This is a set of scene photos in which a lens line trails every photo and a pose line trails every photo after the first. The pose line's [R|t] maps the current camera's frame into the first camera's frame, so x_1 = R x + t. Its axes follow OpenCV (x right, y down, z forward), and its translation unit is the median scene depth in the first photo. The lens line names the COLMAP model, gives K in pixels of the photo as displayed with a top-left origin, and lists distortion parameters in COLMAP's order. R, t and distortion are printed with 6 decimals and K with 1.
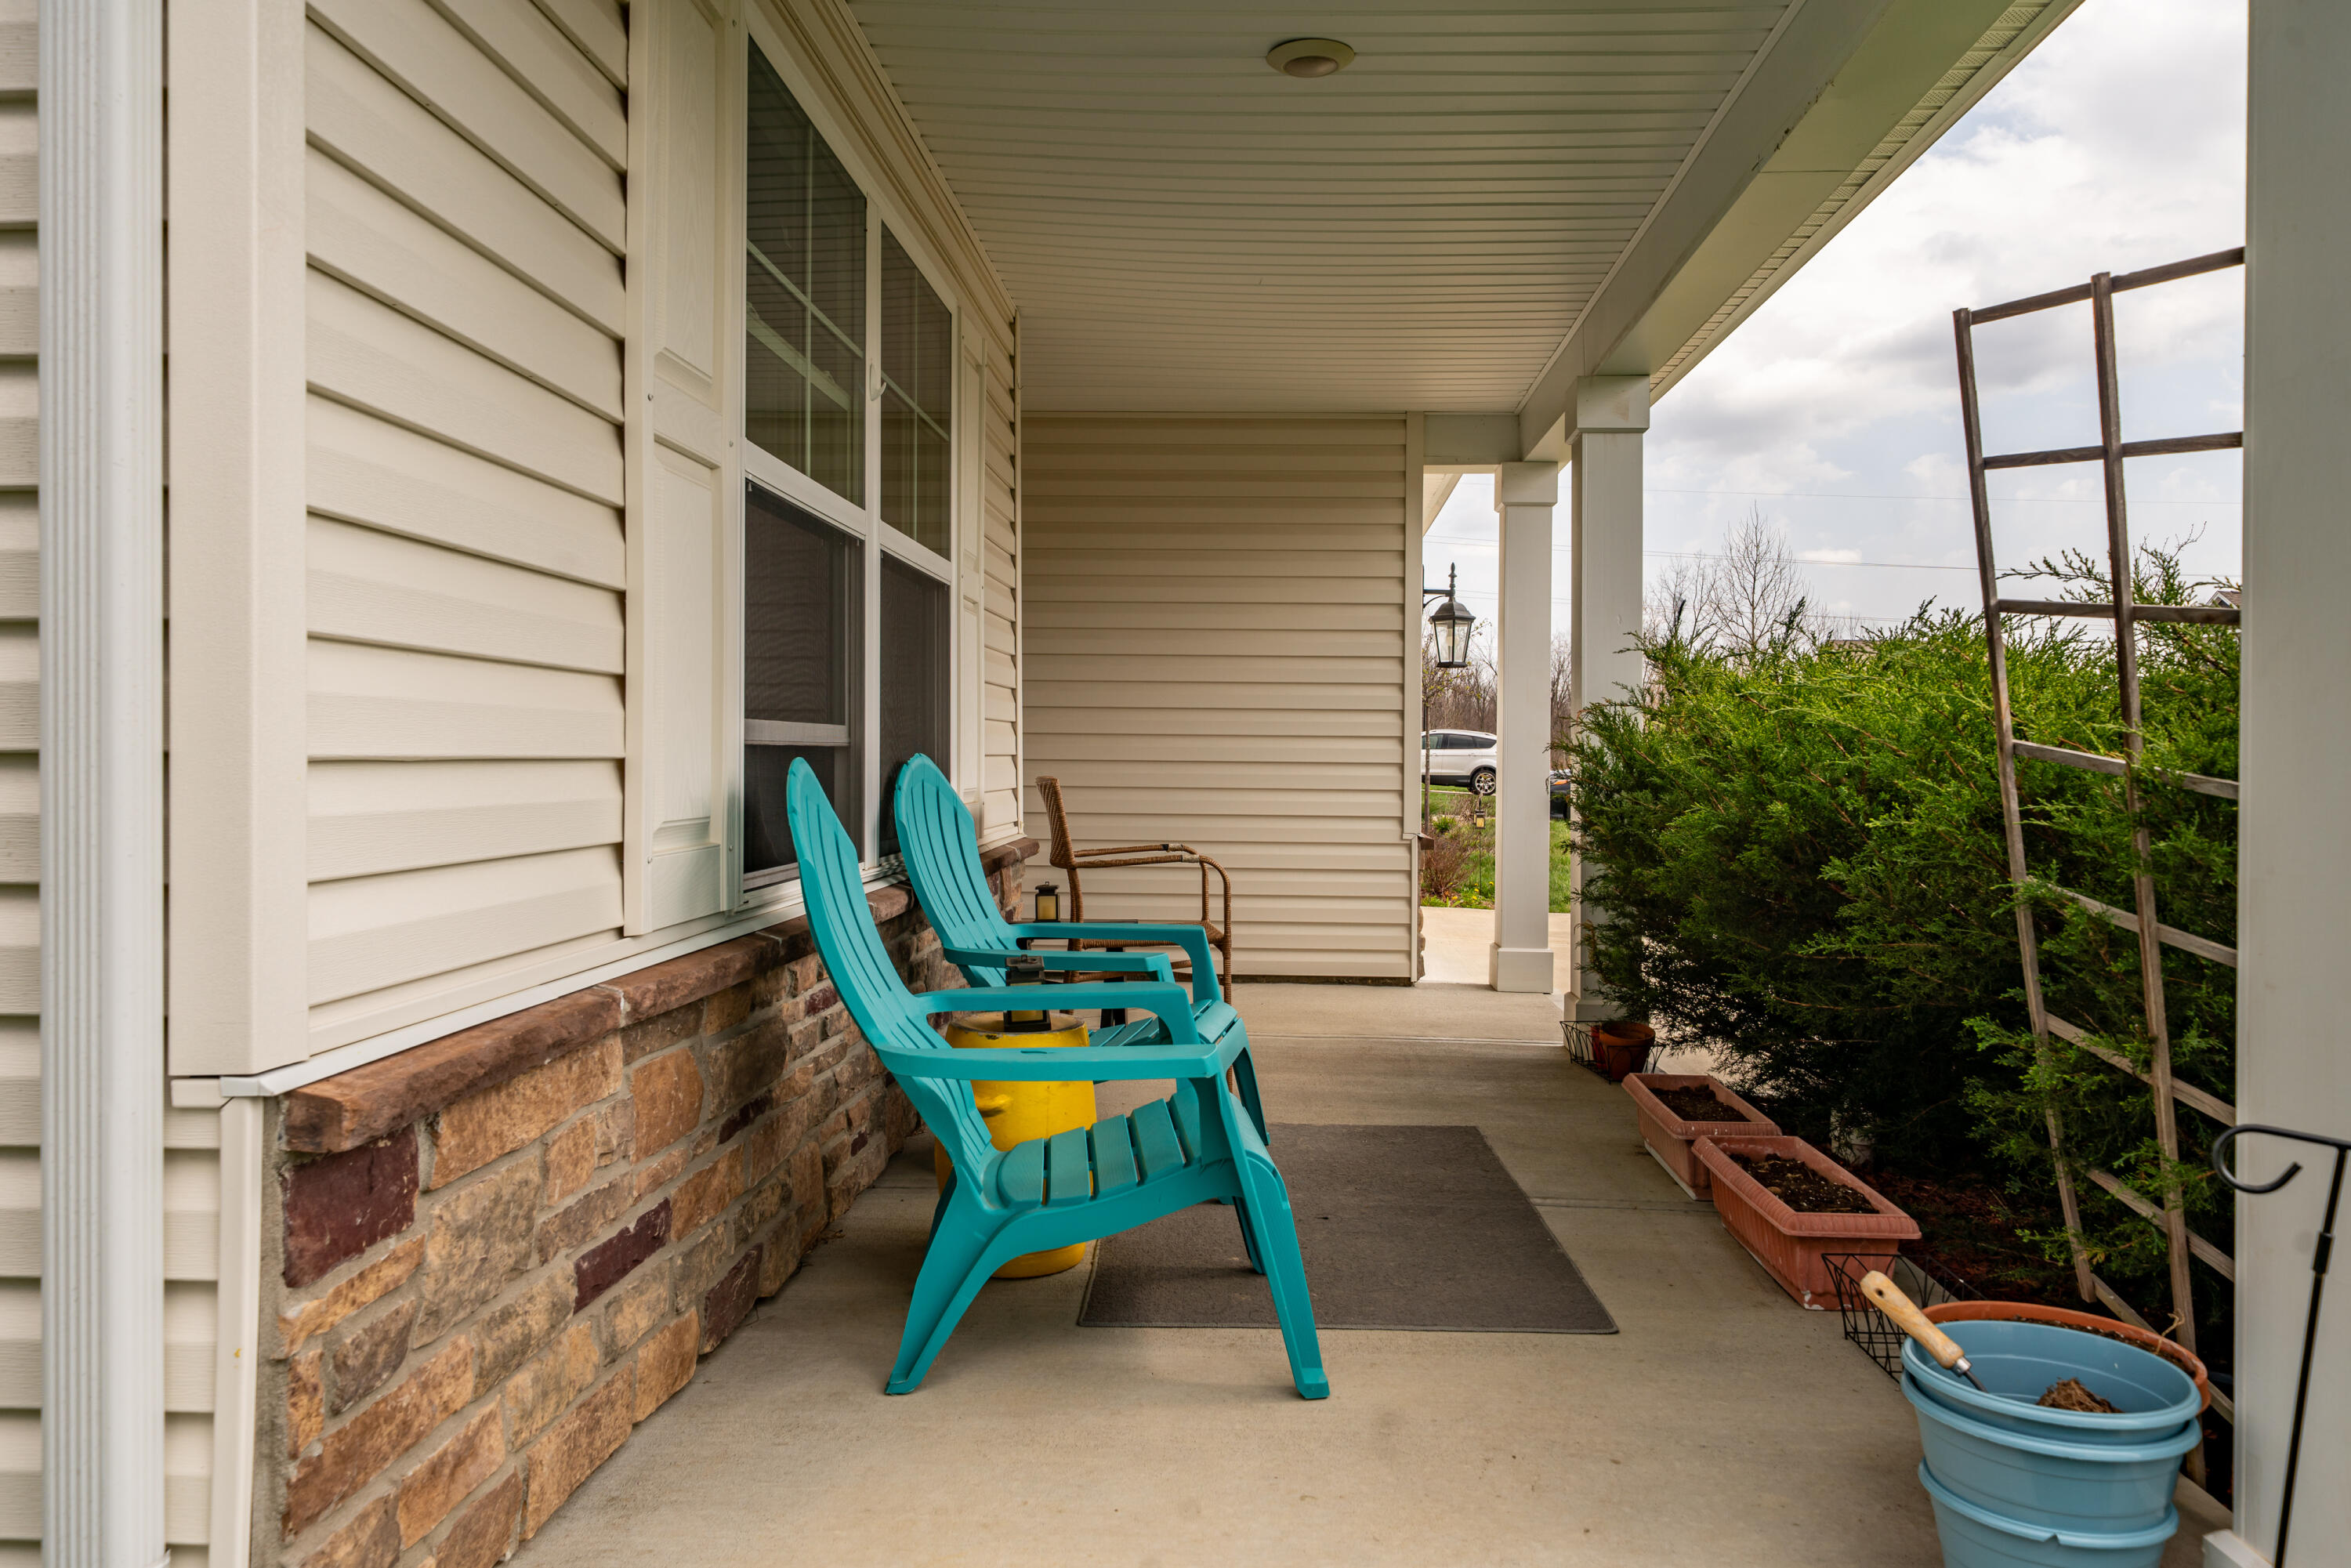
lens RADIAL K [[1567.0, 0, 1185.8], [0, 1567.0, 763.1], [0, 0, 1]] dist [0.007543, -0.001967]
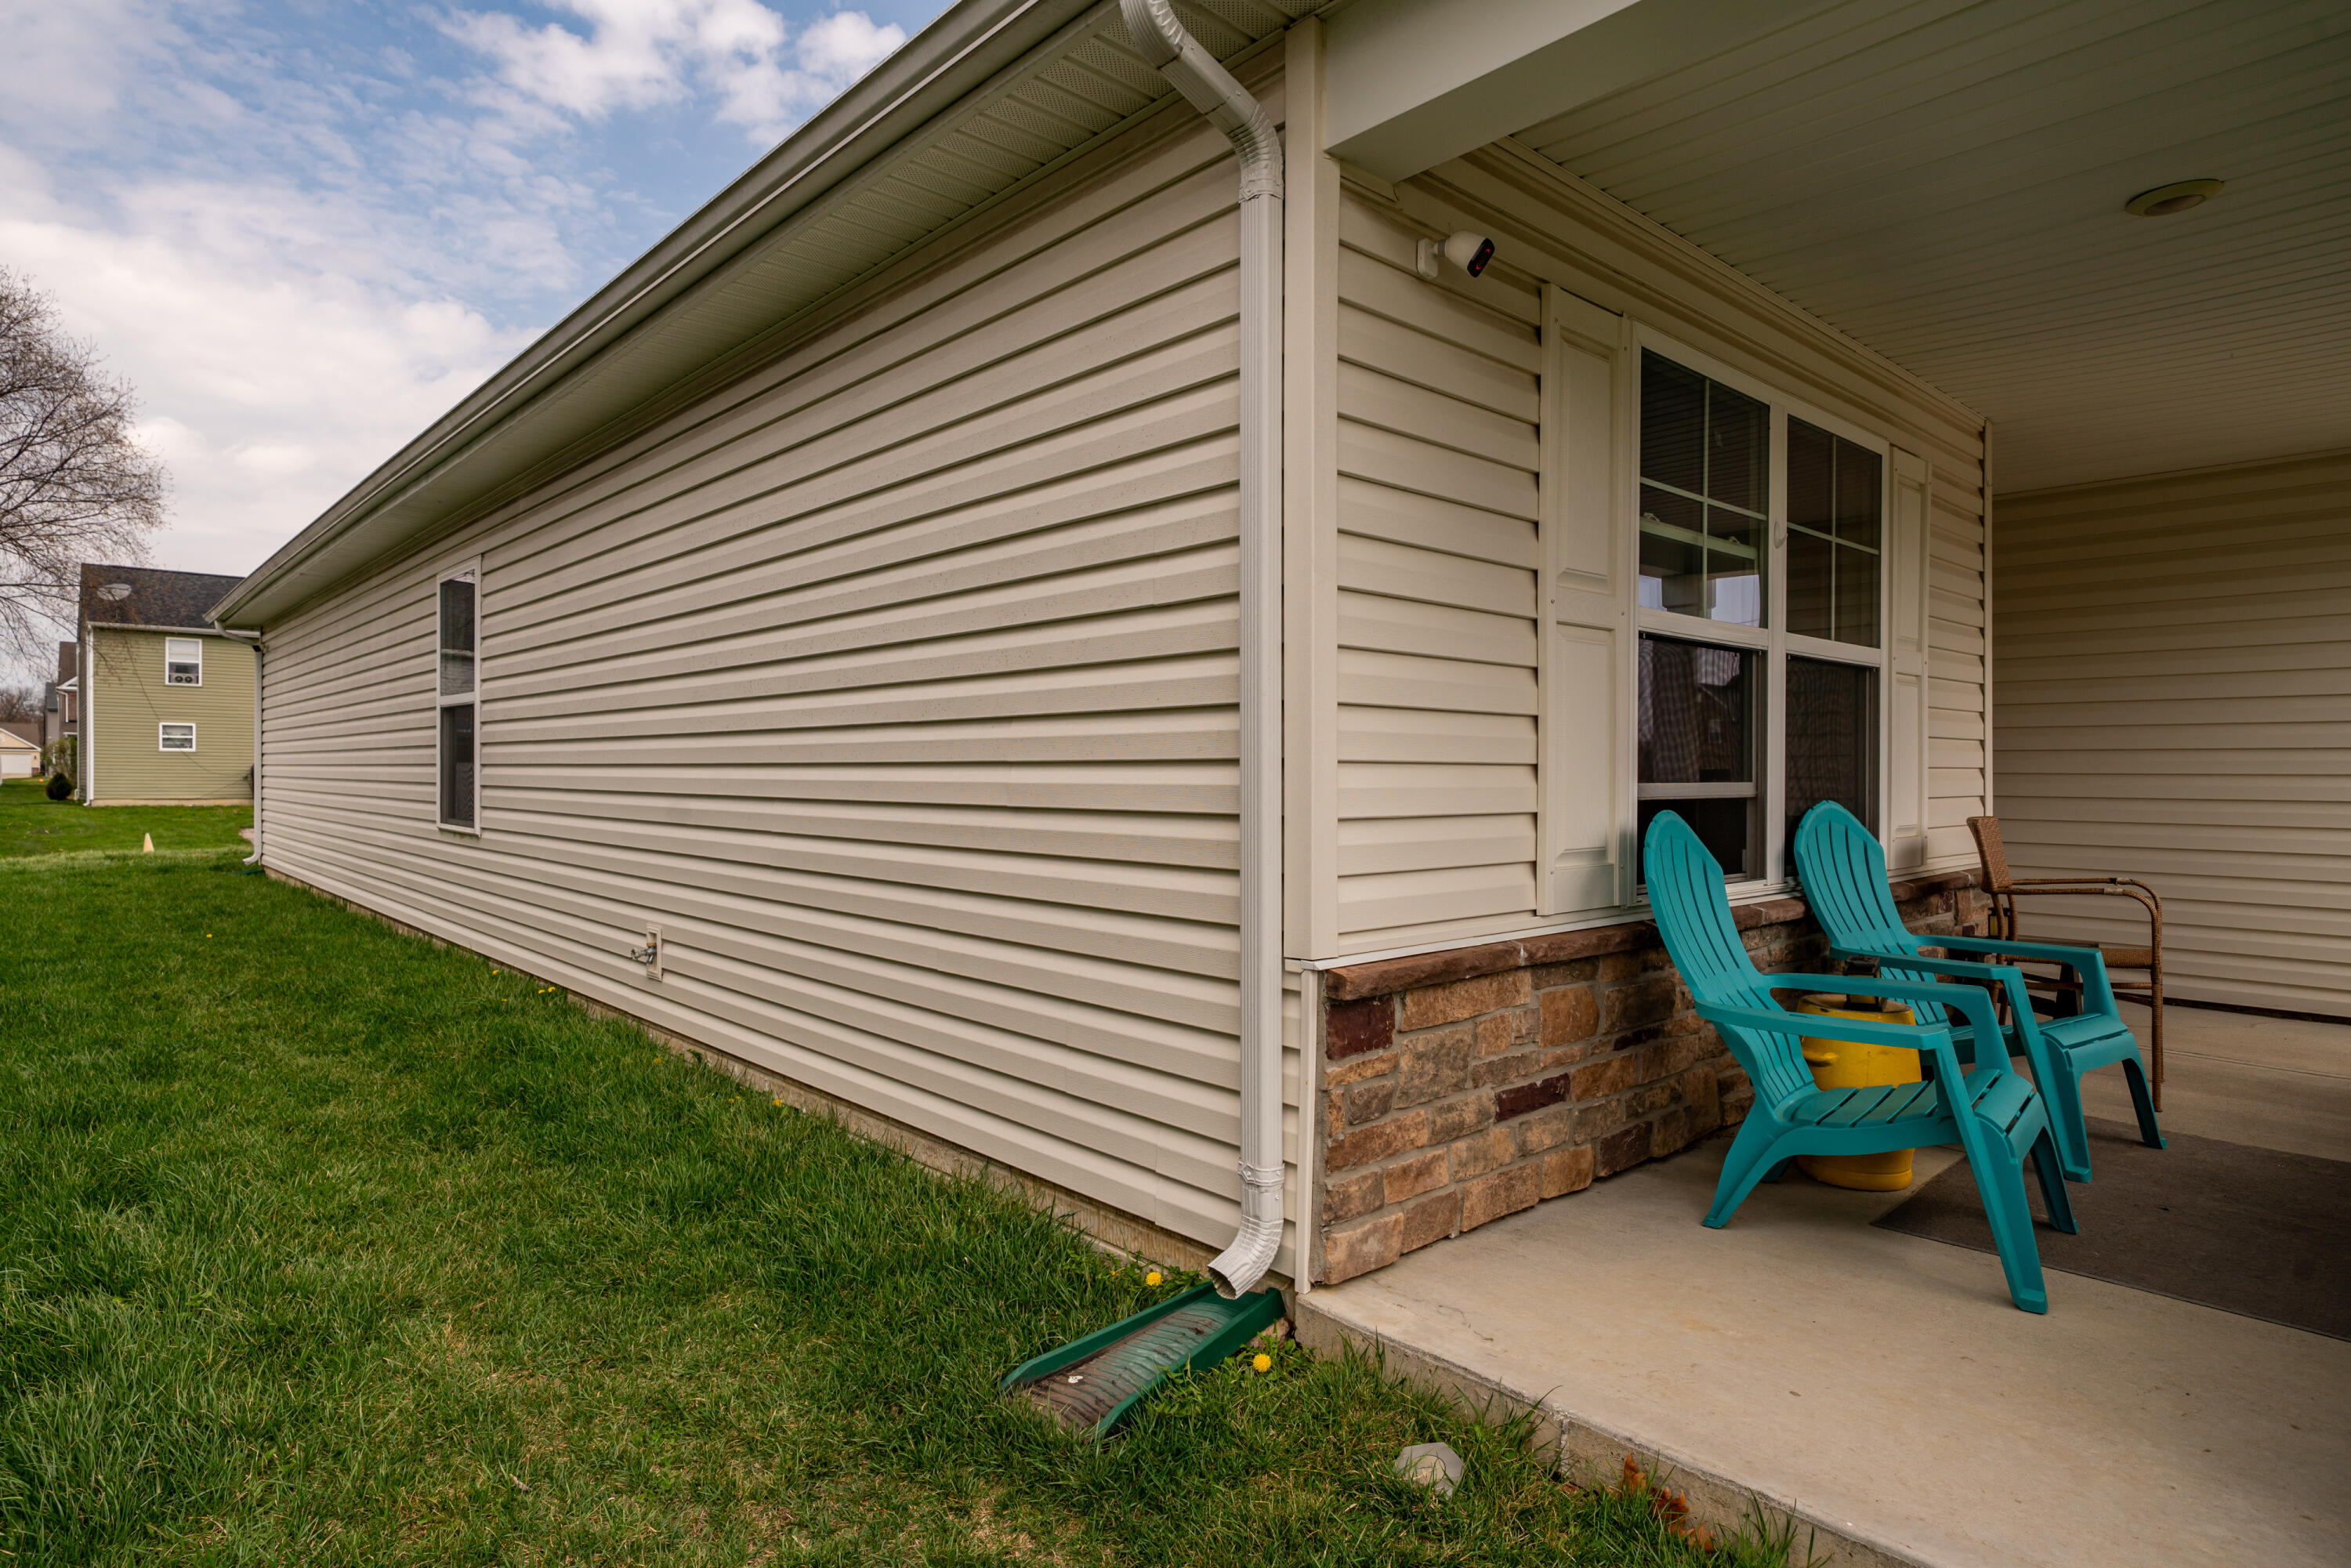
lens RADIAL K [[1335.0, 0, 1184.3], [0, 1335.0, 782.4], [0, 0, 1]] dist [0.004607, 0.001406]
pose [[0.697249, 0.003261, -0.716822, 0.409519], [-0.000610, 0.999992, 0.003957, -0.039913], [0.716829, -0.002322, 0.697245, -0.292033]]
